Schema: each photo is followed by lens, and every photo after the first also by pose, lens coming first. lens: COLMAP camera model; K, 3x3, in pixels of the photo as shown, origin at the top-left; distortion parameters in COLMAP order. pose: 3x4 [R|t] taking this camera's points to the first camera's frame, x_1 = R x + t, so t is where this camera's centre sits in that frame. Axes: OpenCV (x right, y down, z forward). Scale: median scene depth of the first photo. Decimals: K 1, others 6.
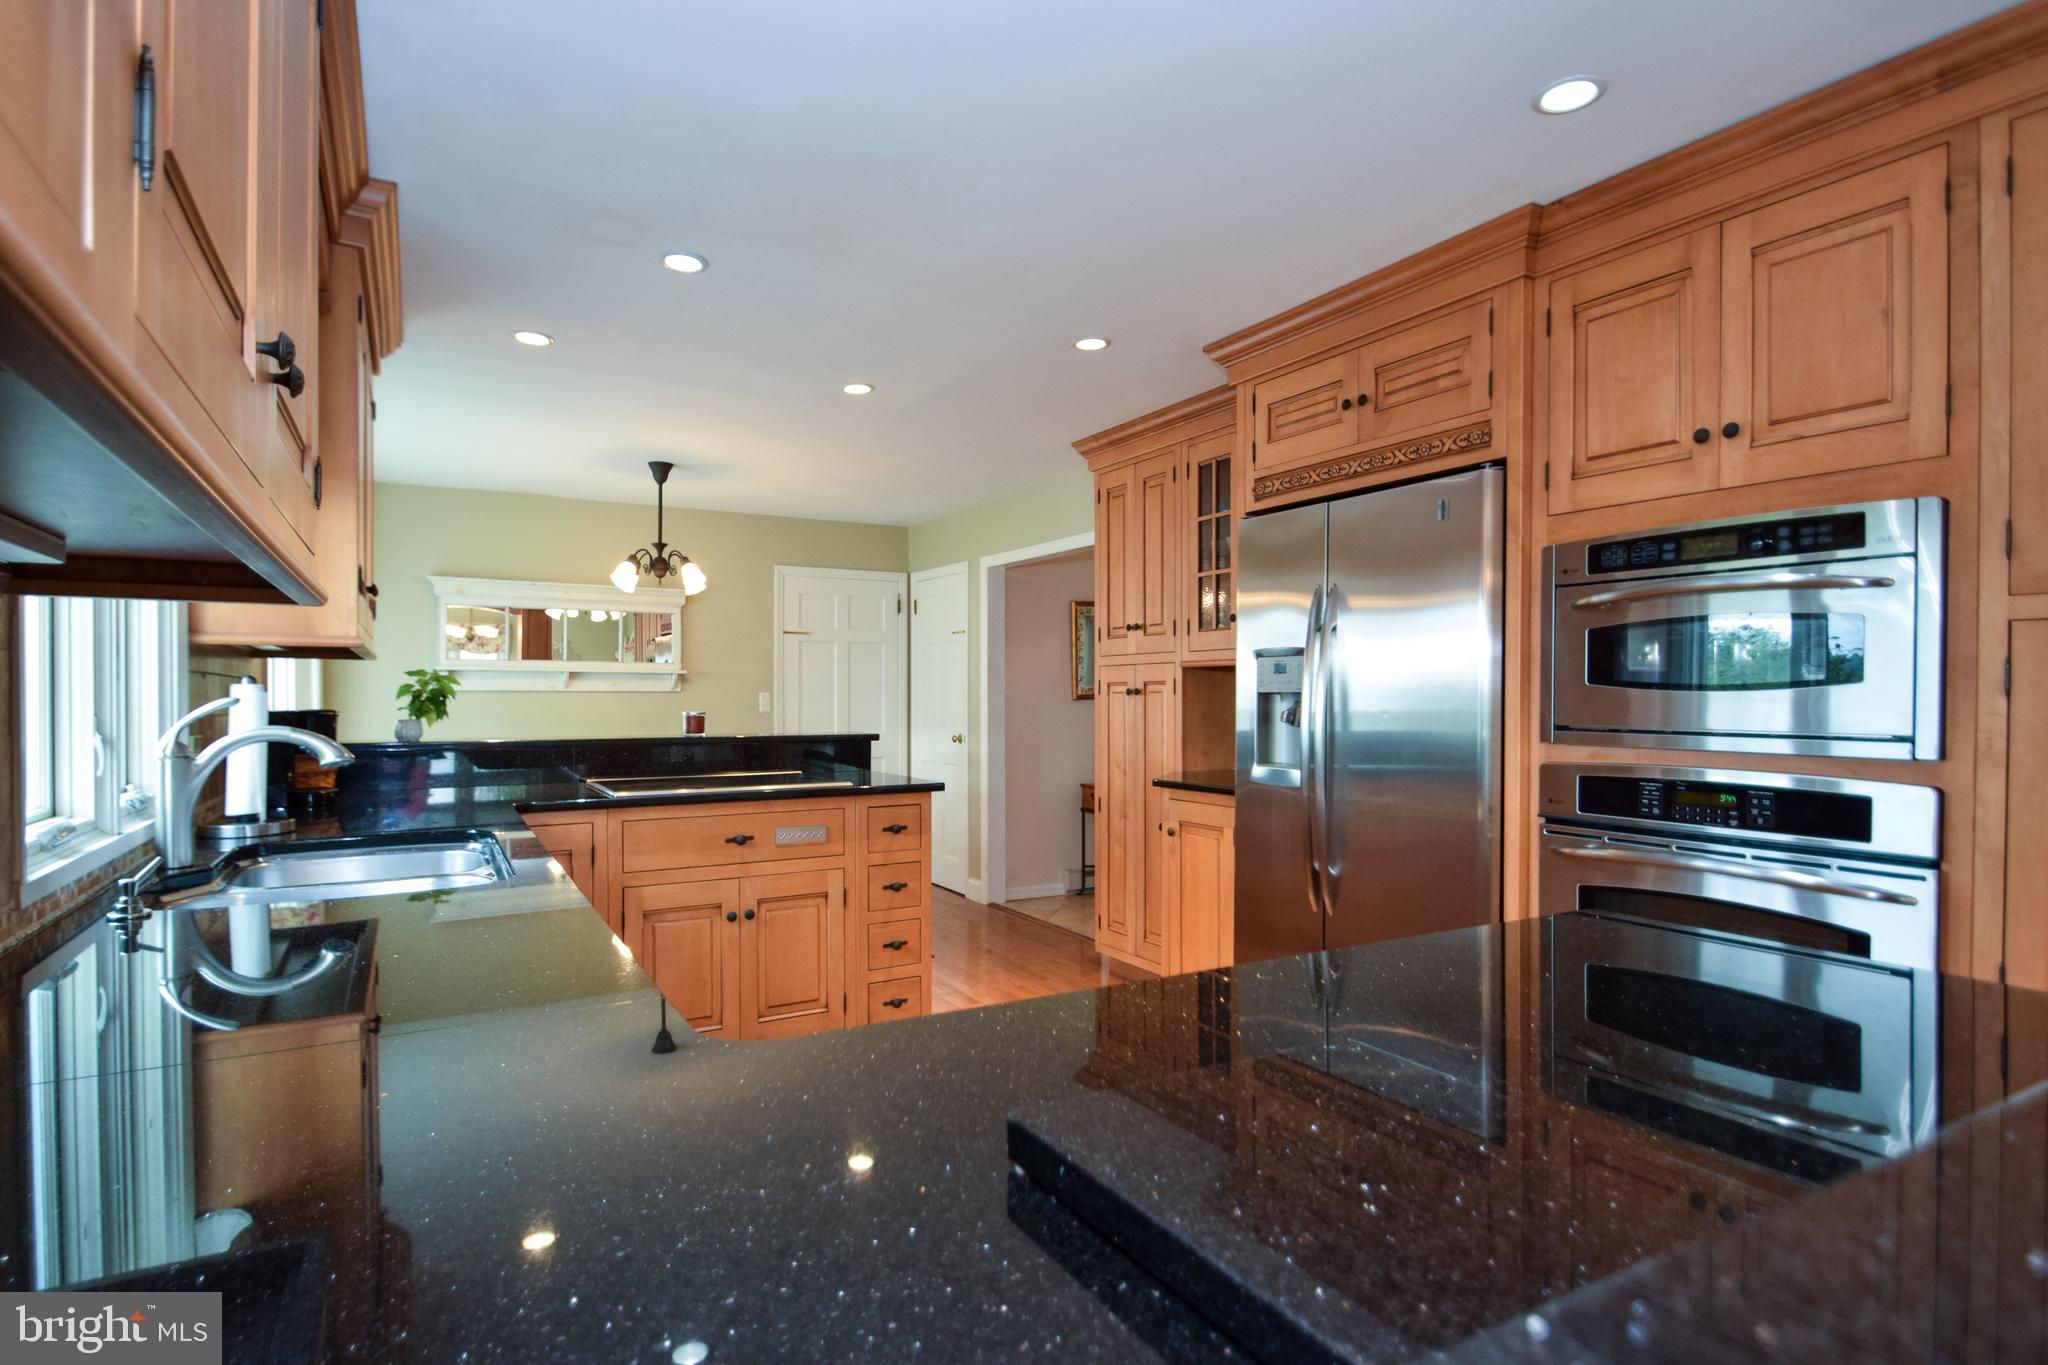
lens RADIAL K [[1036.7, 0, 1016.2], [0, 1036.7, 700.2], [0, 0, 1]] dist [-0.002940, -0.010711]
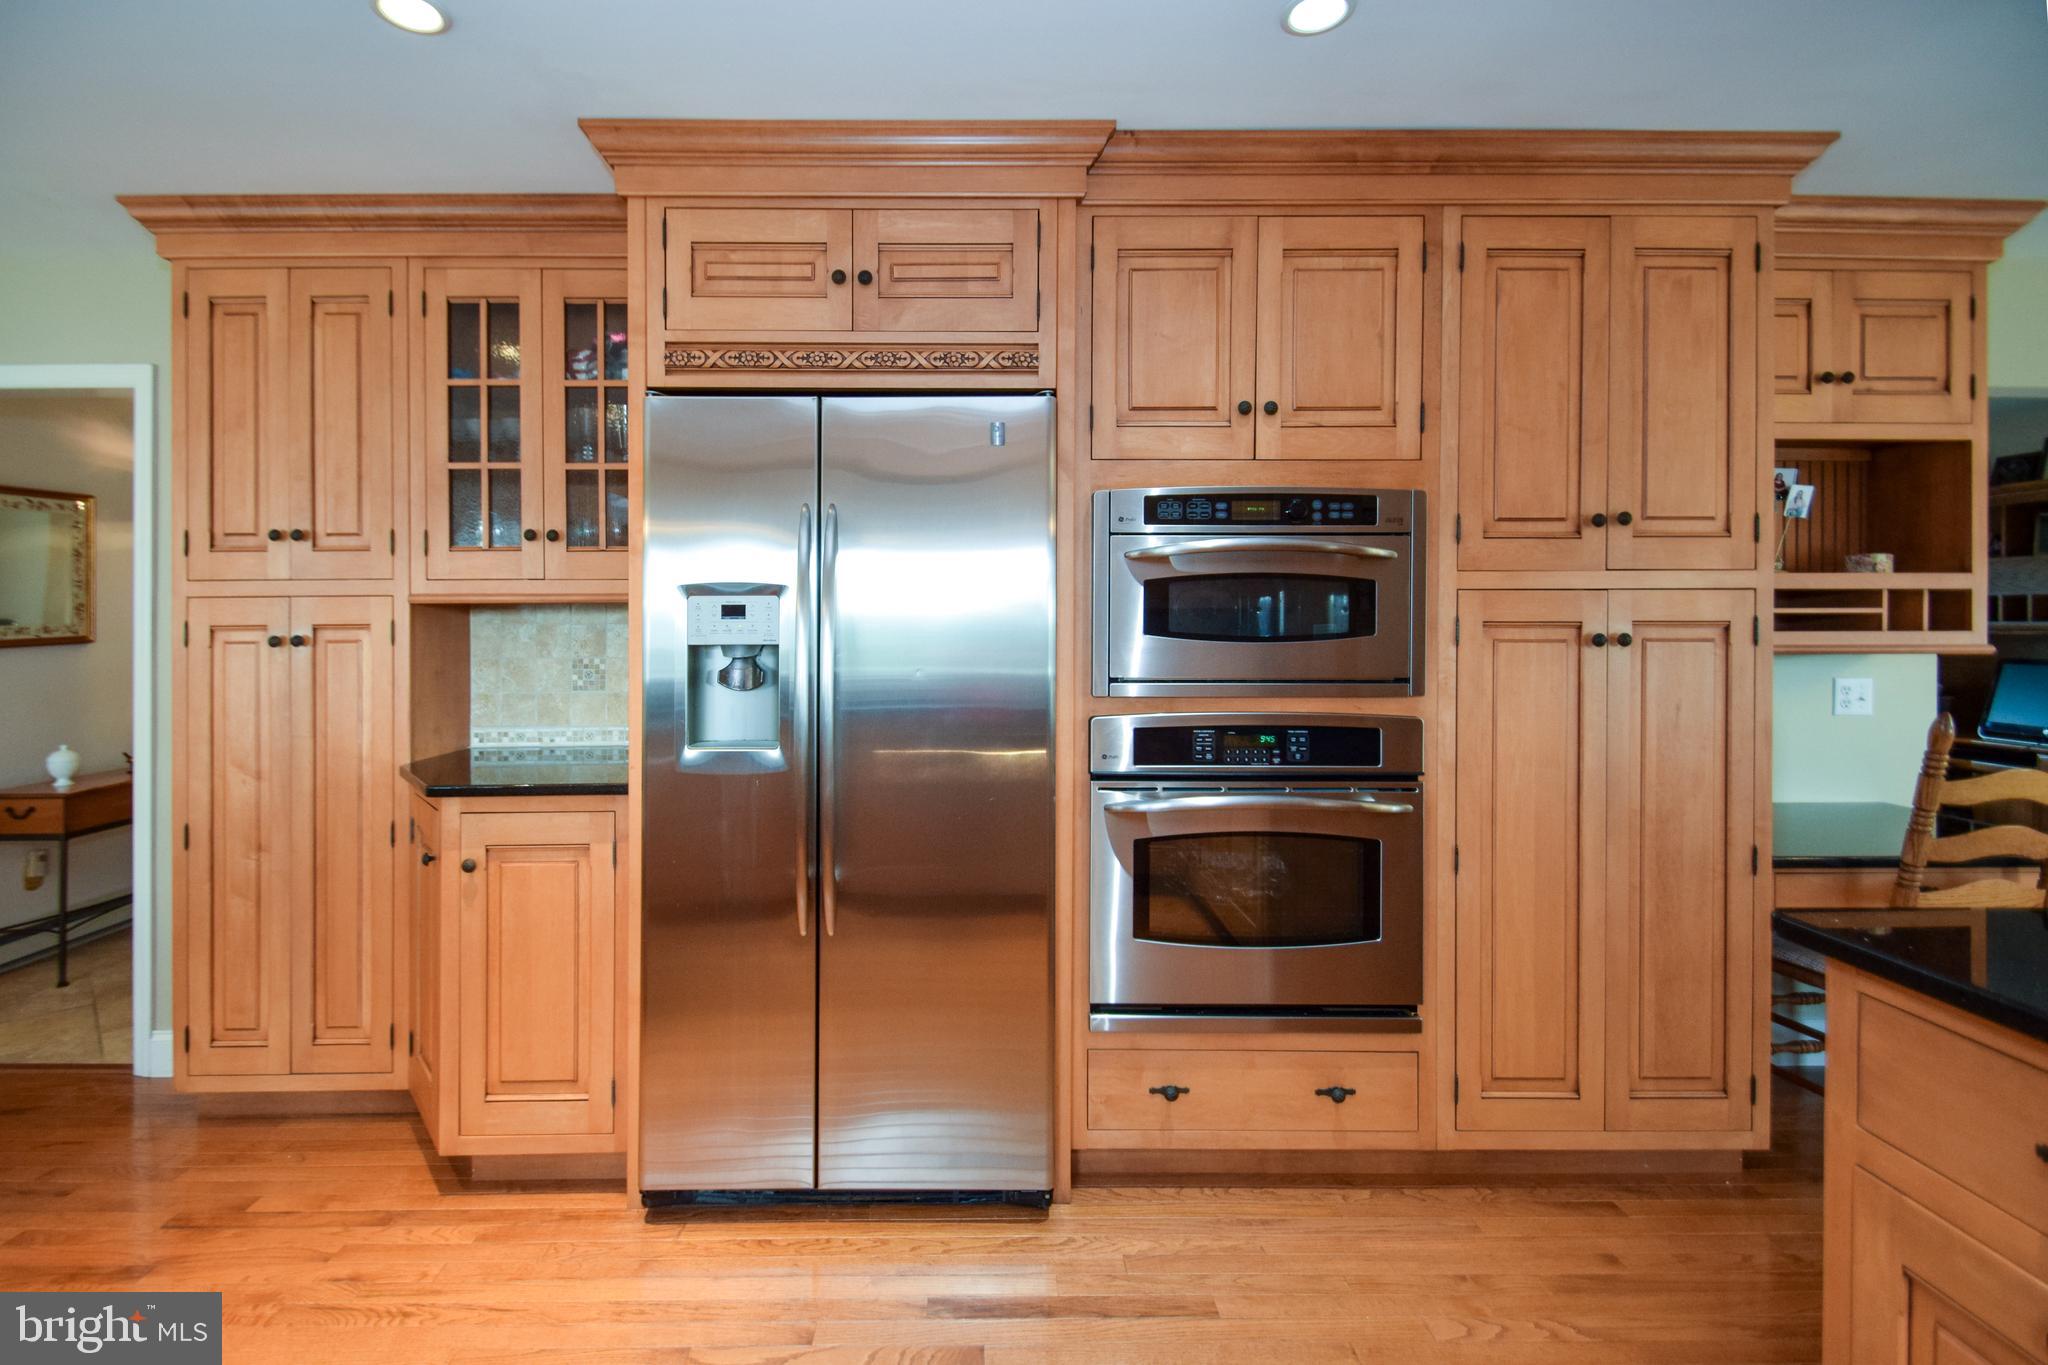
lens RADIAL K [[931.6, 0, 1072.3], [0, 931.6, 629.8], [0, 0, 1]] dist [0.001025, -0.003279]
pose [[0.494081, -0.010319, 0.869355, -0.205969], [0.008804, 0.999938, 0.006865, -0.022411], [-0.869371, 0.004262, 0.494141, 0.496893]]
